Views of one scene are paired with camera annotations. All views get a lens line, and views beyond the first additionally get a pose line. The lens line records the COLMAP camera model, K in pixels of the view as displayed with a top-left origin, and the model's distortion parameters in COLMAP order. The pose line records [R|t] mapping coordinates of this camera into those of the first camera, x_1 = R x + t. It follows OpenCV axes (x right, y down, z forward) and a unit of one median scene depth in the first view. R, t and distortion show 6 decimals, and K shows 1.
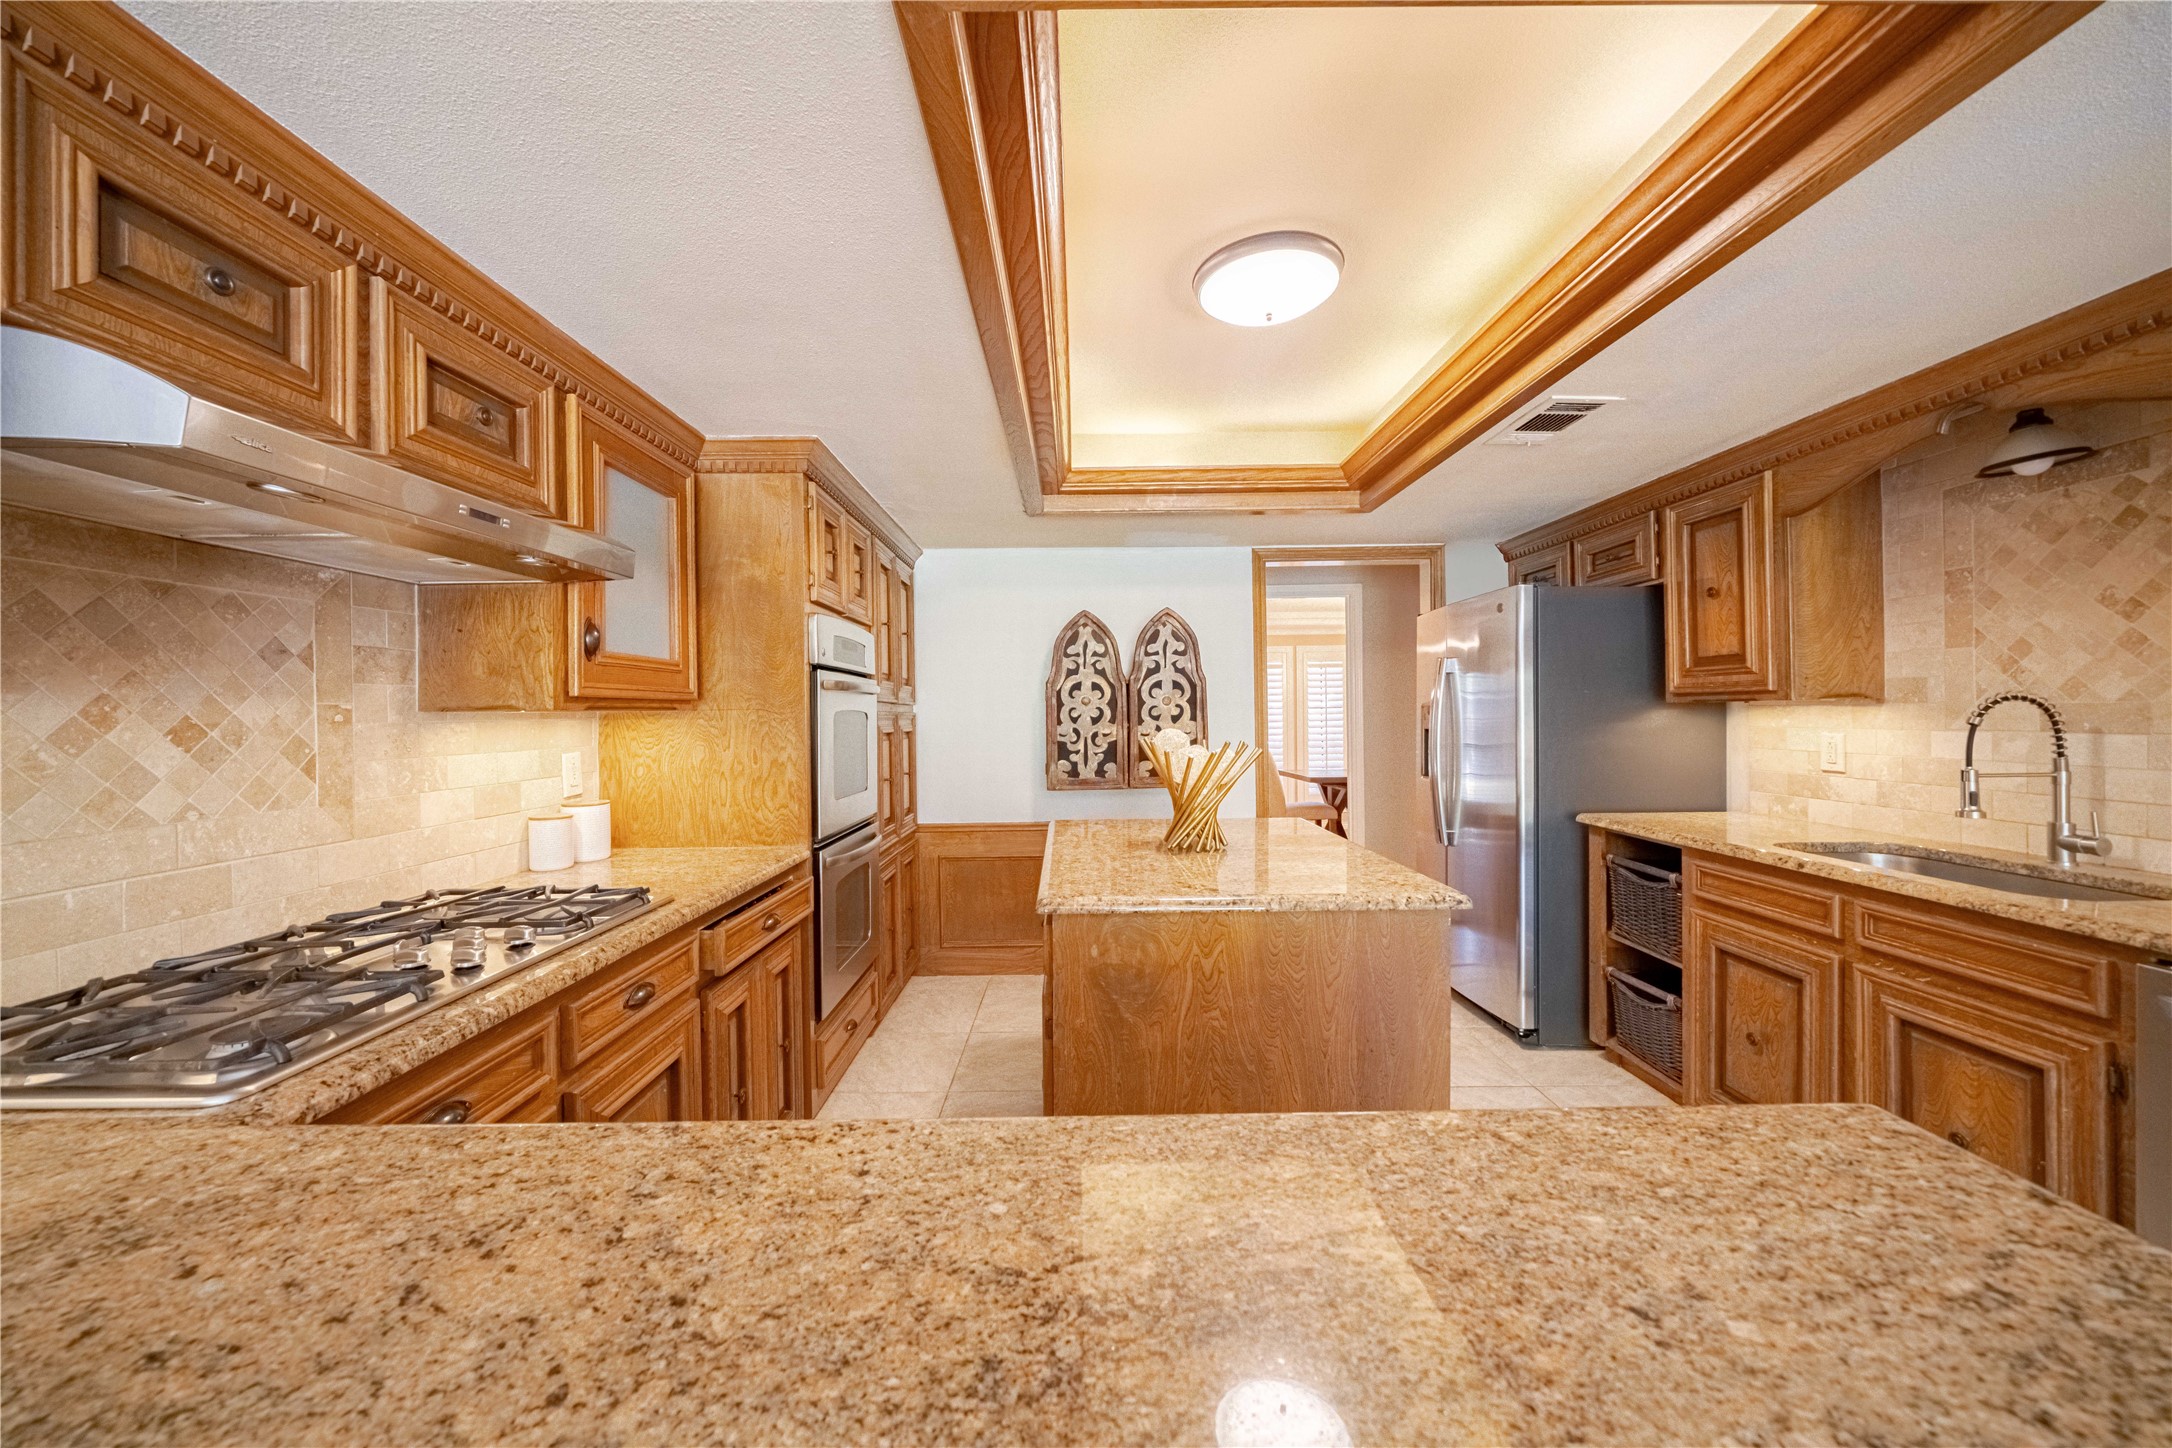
lens RADIAL K [[777.4, 0, 1091.6], [0, 777.4, 715.5], [0, 0, 1]] dist [-0.003373, 0.000073]
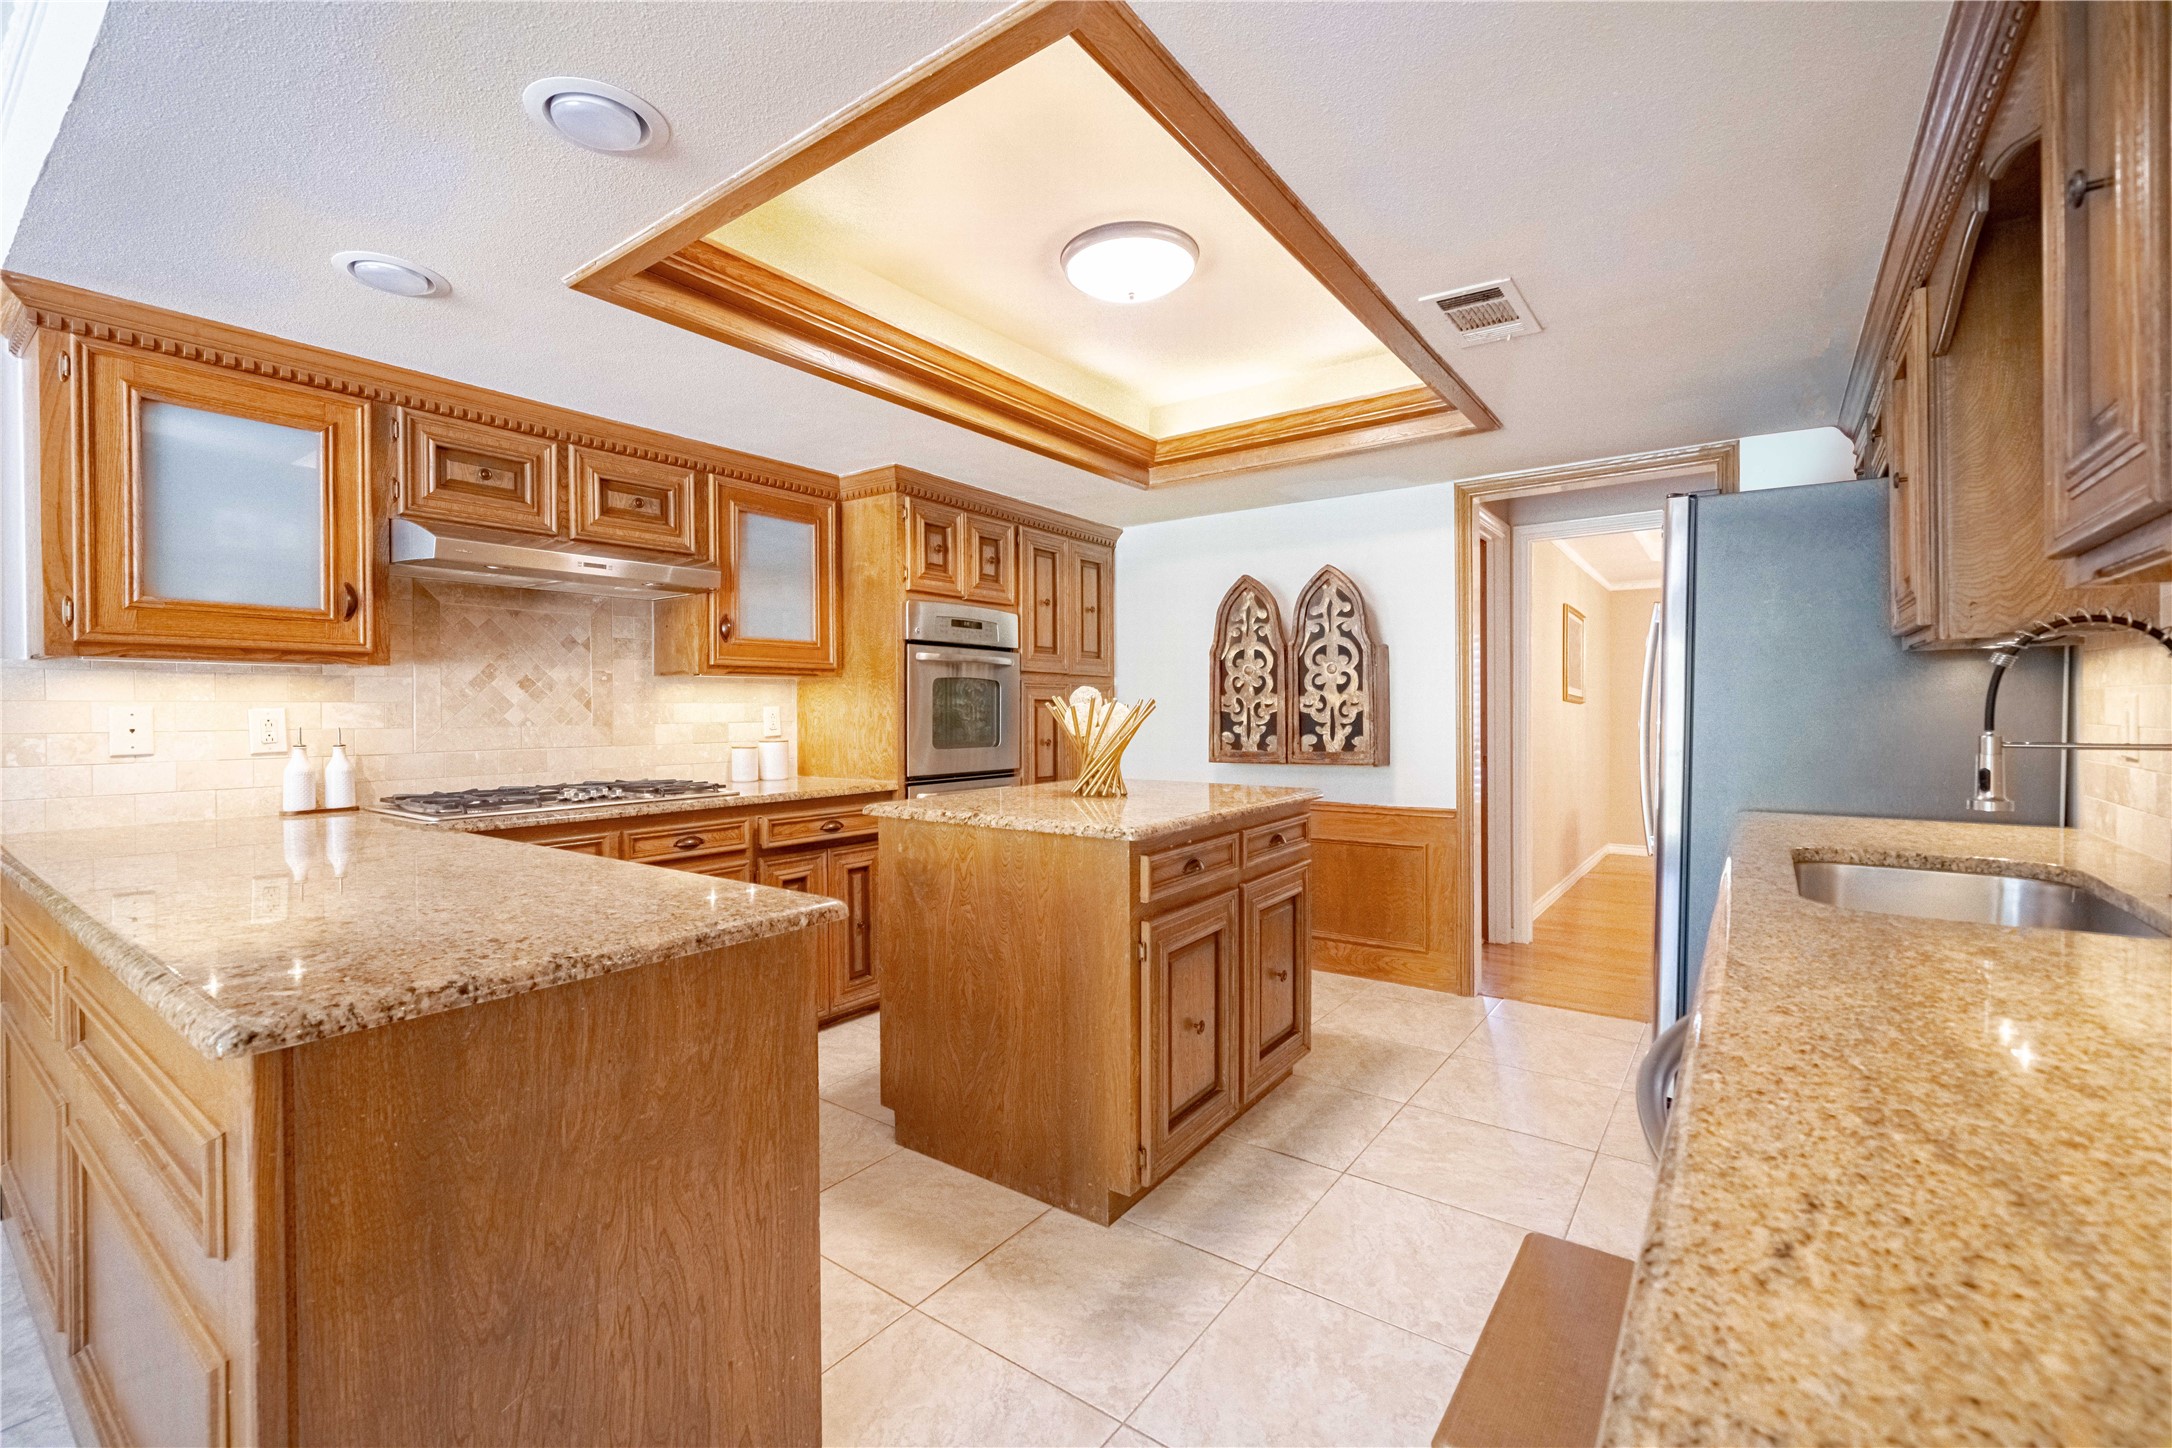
lens RADIAL K [[924.2, 0, 1083.5], [0, 924.2, 719.7], [0, 0, 1]] dist [-0.004544, -0.000175]
pose [[0.806752, 0.013535, -0.590735, 0.781168], [-0.004922, 0.999857, 0.016188, 0.038787], [0.590870, -0.010152, 0.806703, -0.053106]]
